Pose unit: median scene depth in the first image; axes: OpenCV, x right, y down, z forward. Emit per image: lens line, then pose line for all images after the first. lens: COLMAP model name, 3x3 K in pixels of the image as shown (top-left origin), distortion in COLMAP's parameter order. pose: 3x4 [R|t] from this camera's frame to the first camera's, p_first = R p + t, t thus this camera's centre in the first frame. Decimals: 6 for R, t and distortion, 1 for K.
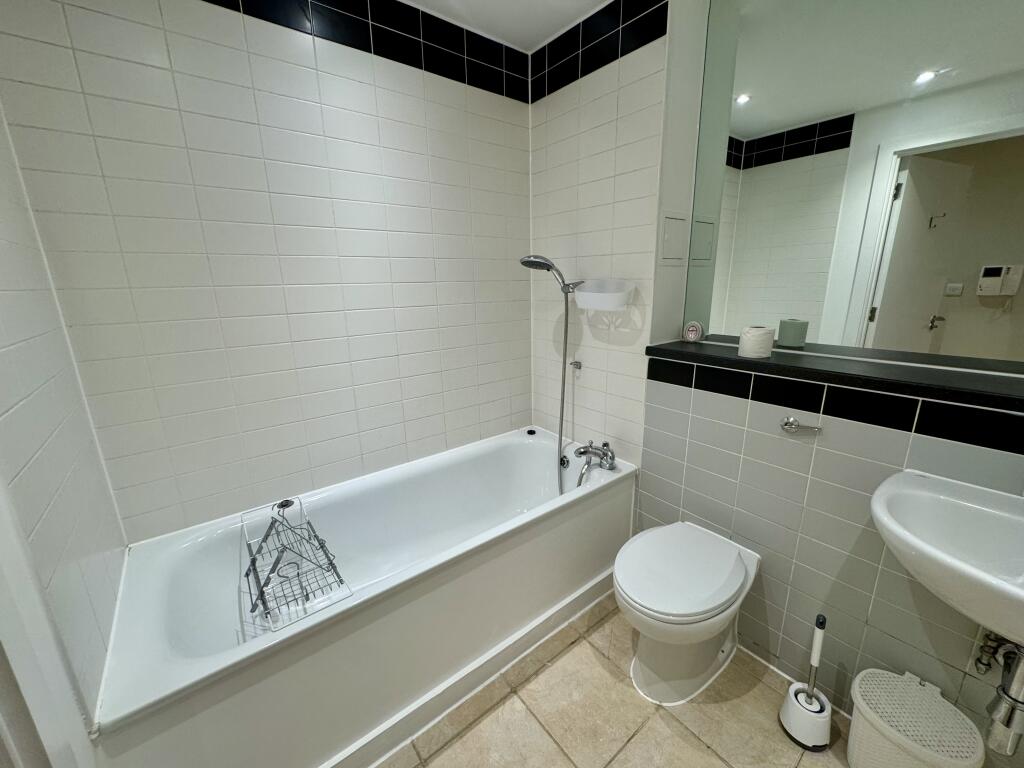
lens RADIAL K [[406.9, 0, 511.9], [0, 406.9, 384.3], [0, 0, 1]] dist [0.003952, 0.000084]
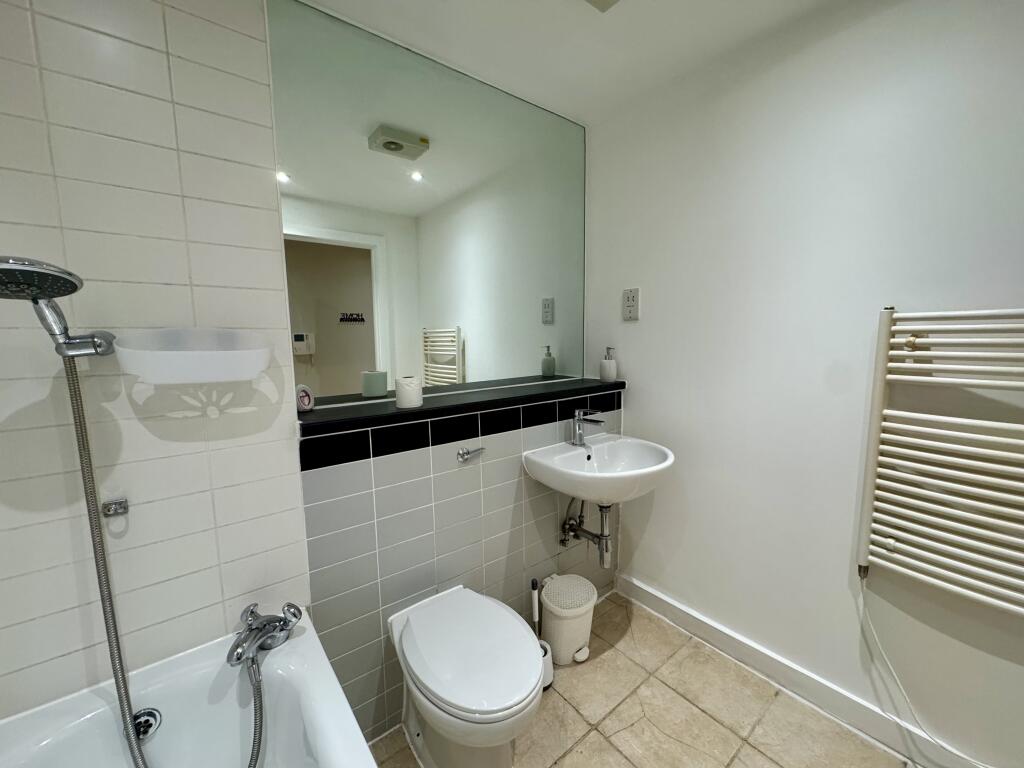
lens RADIAL K [[406.9, 0, 510.0], [0, 406.9, 390.4], [0, 0, 1]] dist [0.003952, 0.000084]
pose [[0.001216, -0.113014, 0.993593, -0.335698], [0.265408, 0.957996, 0.108641, -0.127178], [-0.964135, 0.263576, 0.031160, 0.617234]]
